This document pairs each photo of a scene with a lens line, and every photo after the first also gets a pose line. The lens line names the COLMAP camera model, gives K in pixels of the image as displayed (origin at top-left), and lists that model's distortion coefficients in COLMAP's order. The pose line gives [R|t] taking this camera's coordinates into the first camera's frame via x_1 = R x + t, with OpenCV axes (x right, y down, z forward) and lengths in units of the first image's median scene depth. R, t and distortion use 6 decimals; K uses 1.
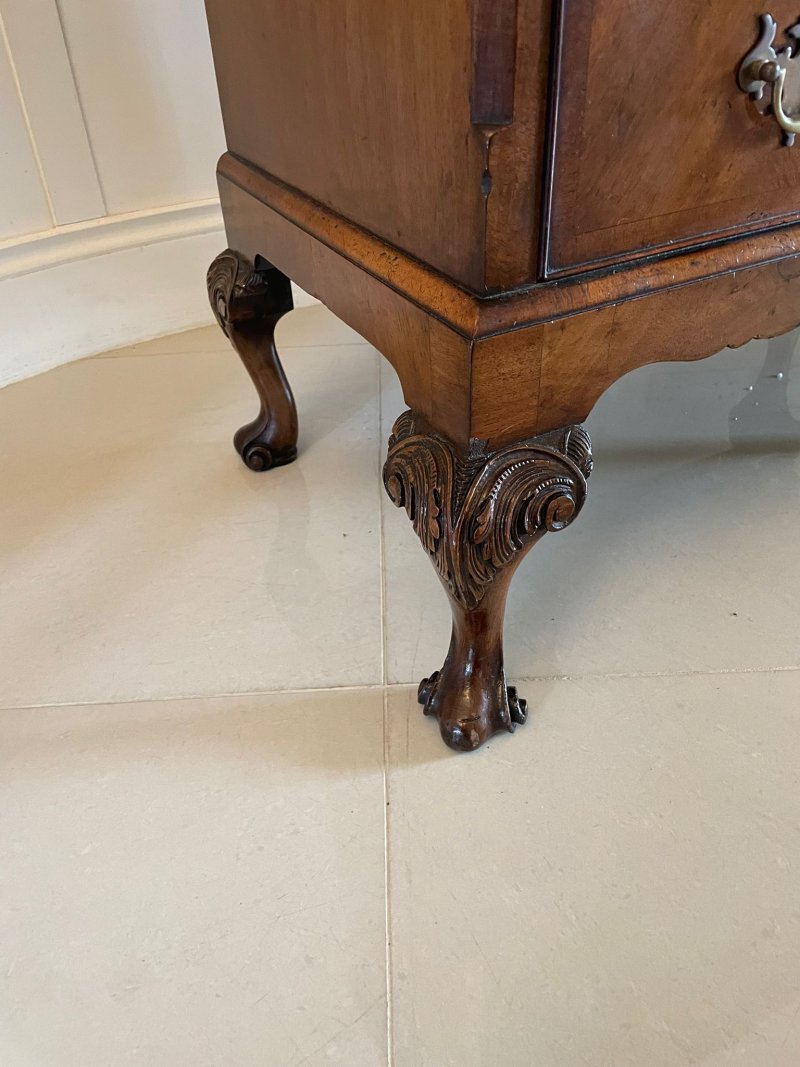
lens RADIAL K [[819.3, 0, 394.5], [0, 819.3, 549.4], [0, 0, 1]] dist [0.083580, -0.121323]
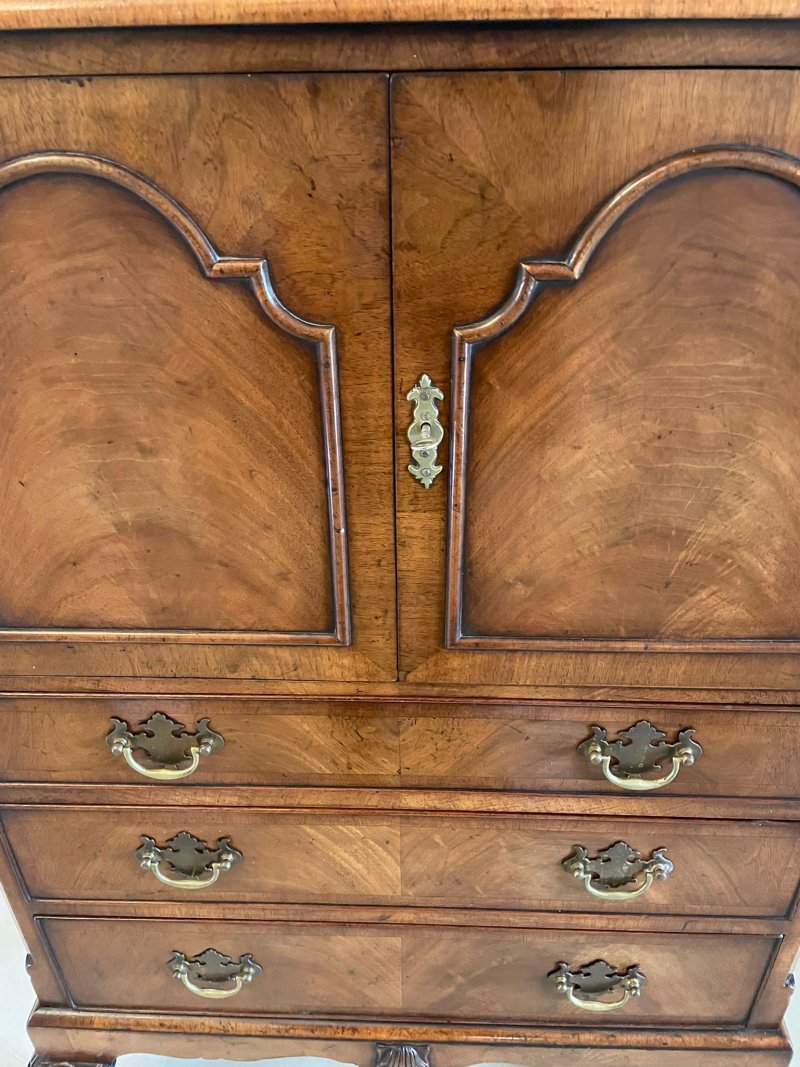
lens RADIAL K [[819.3, 0, 399.4], [0, 819.3, 520.1], [0, 0, 1]] dist [0.083580, -0.121323]
pose [[0.871954, 0.279911, -0.401679, 1.197124], [-0.318851, 0.947263, -0.032051, -1.453955], [0.371524, 0.156023, 0.915219, -0.653865]]
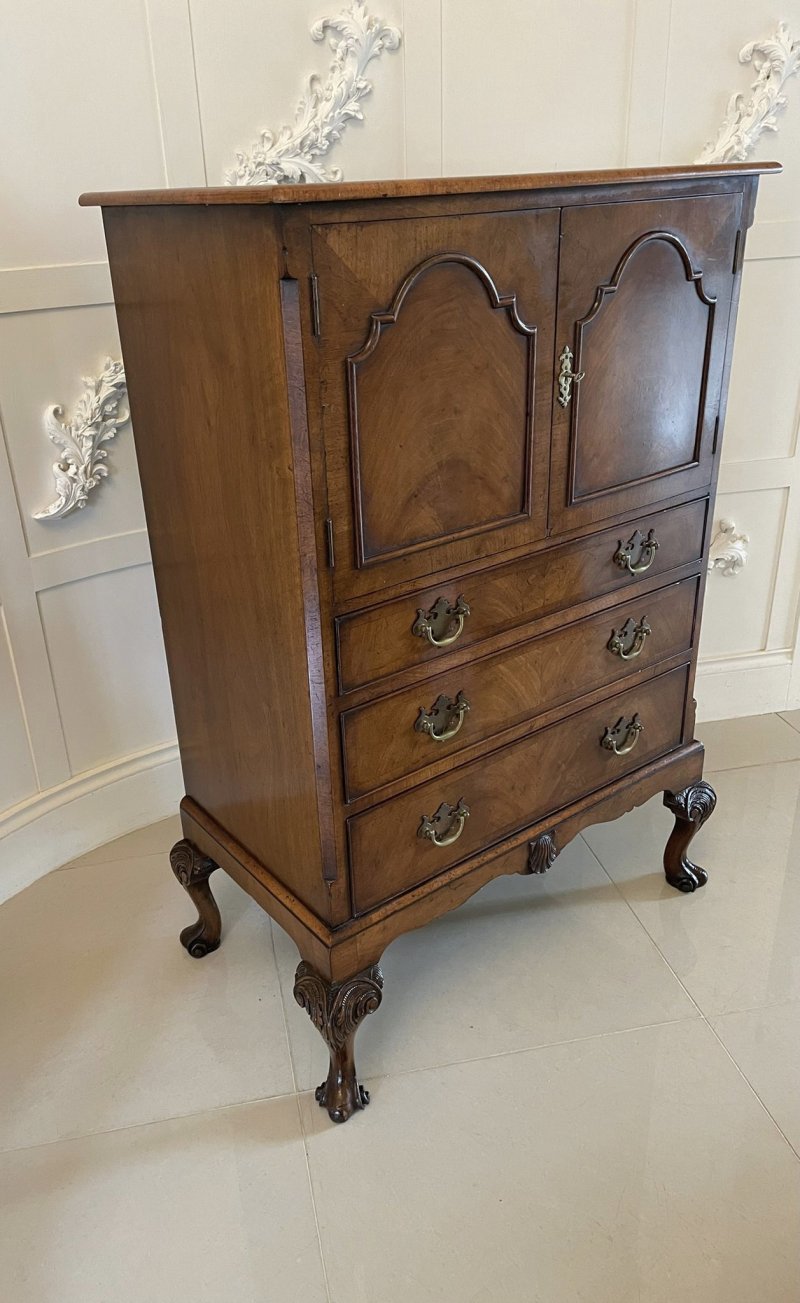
lens RADIAL K [[998.1, 0, 373.2], [0, 998.1, 646.0], [0, 0, 1]] dist [0.074974, -0.099549]
pose [[0.984779, -0.067022, 0.160372, -0.185777], [0.101079, 0.971434, -0.214705, -0.417852], [-0.141401, 0.227648, 0.963422, -1.977070]]
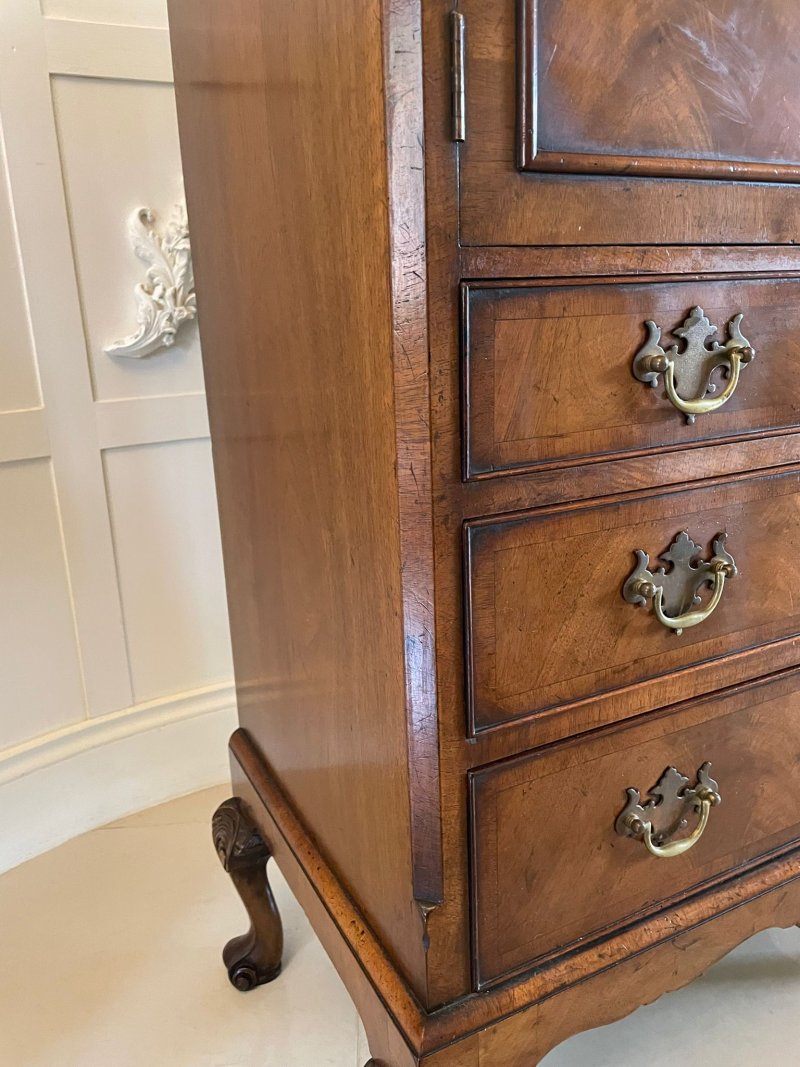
lens RADIAL K [[819.3, 0, 392.8], [0, 819.3, 528.0], [0, 0, 1]] dist [0.083580, -0.121323]
pose [[0.999942, 0.009250, -0.005554, 0.047683], [-0.010663, 0.925782, -0.377908, -0.439861], [0.001646, 0.377945, 0.925826, -0.372921]]
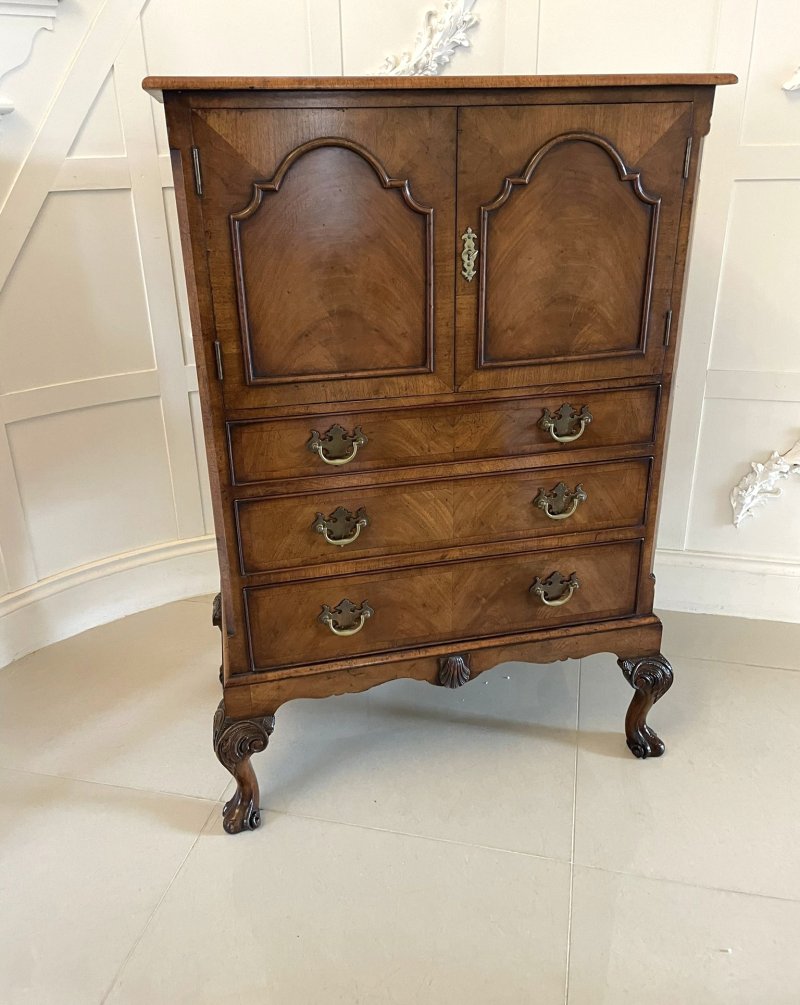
lens RADIAL K [[817.2, 0, 401.8], [0, 817.2, 466.7], [0, 0, 1]] dist [0.078461, -0.100628]
pose [[0.968400, 0.119810, -0.218738, 1.190381], [-0.171741, 0.956327, -0.236523, -0.379588], [0.180847, 0.266616, 0.946684, -1.892575]]
